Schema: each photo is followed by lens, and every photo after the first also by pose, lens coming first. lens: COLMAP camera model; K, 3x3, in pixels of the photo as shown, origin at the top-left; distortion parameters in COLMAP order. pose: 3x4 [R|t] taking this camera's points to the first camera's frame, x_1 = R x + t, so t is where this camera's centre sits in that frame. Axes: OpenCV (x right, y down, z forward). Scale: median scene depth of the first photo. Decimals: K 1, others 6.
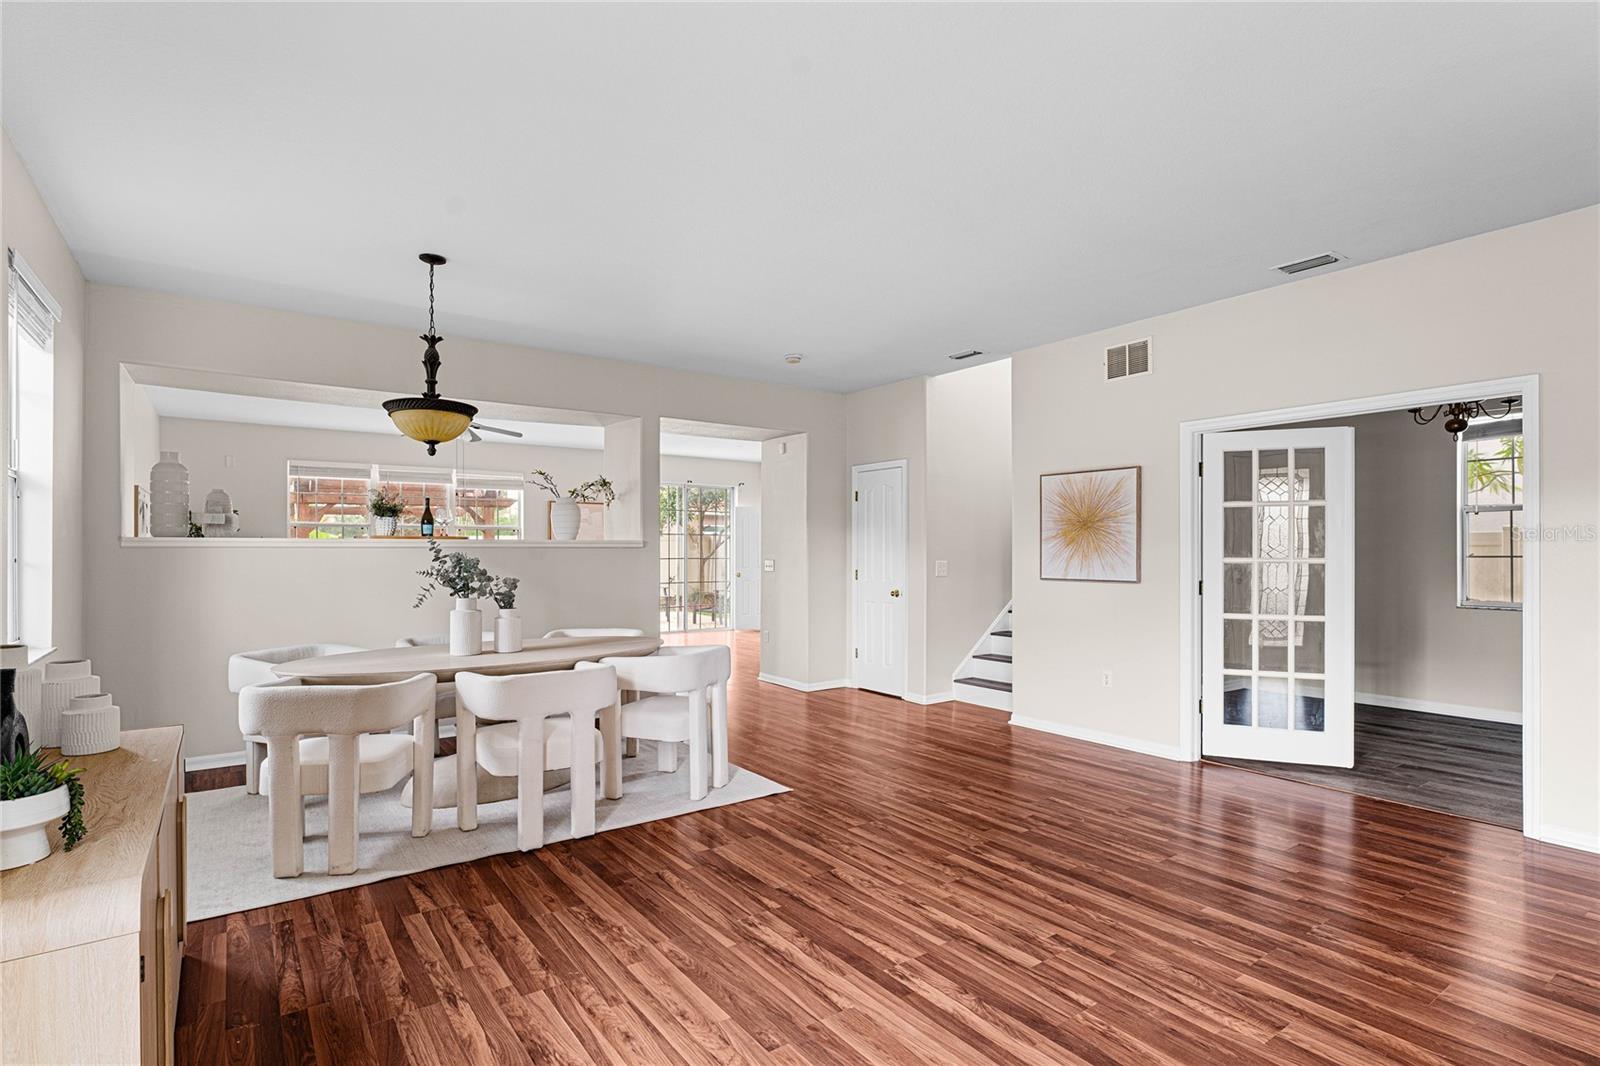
lens RADIAL K [[791.4, 0, 805.1], [0, 791.4, 535.1], [0, 0, 1]] dist [-0.000843, -0.000141]
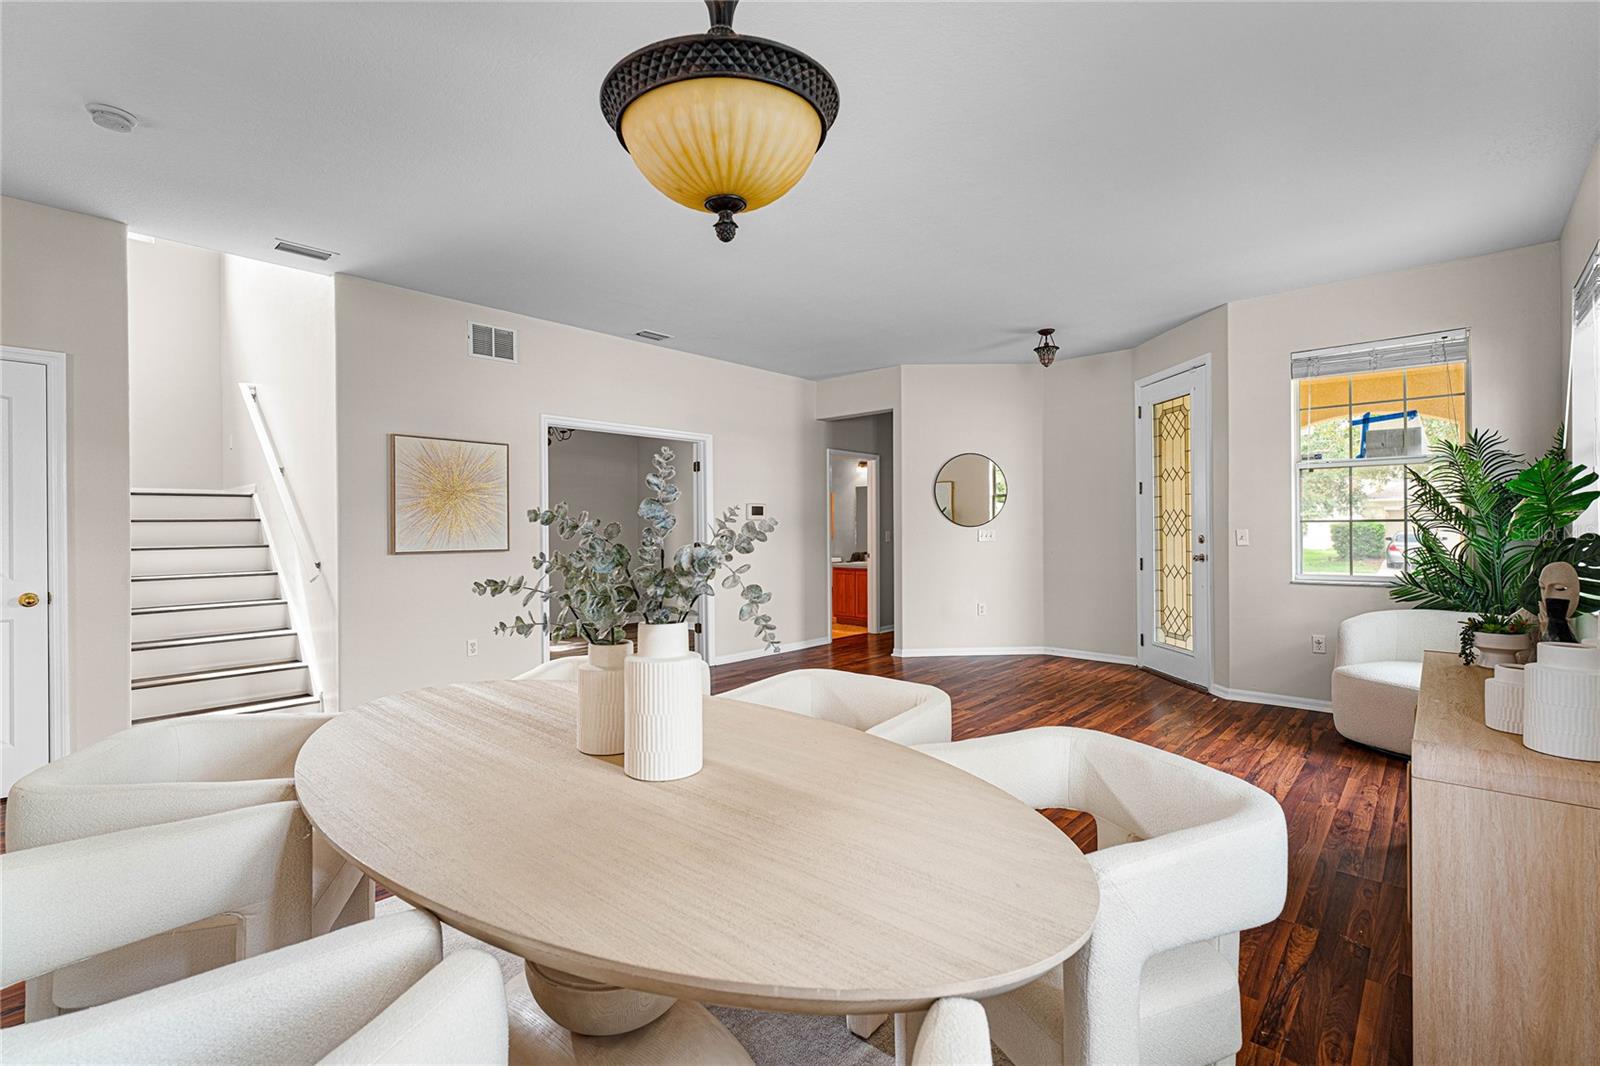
lens RADIAL K [[705.1, 0, 800.2], [0, 705.1, 526.6], [0, 0, 1]] dist [-0.000937, -0.000019]
pose [[-0.200938, 0.001422, 0.979603, -0.792964], [-0.016775, 0.999847, -0.004892, 0.031307], [-0.979460, -0.017416, -0.200884, 1.025589]]
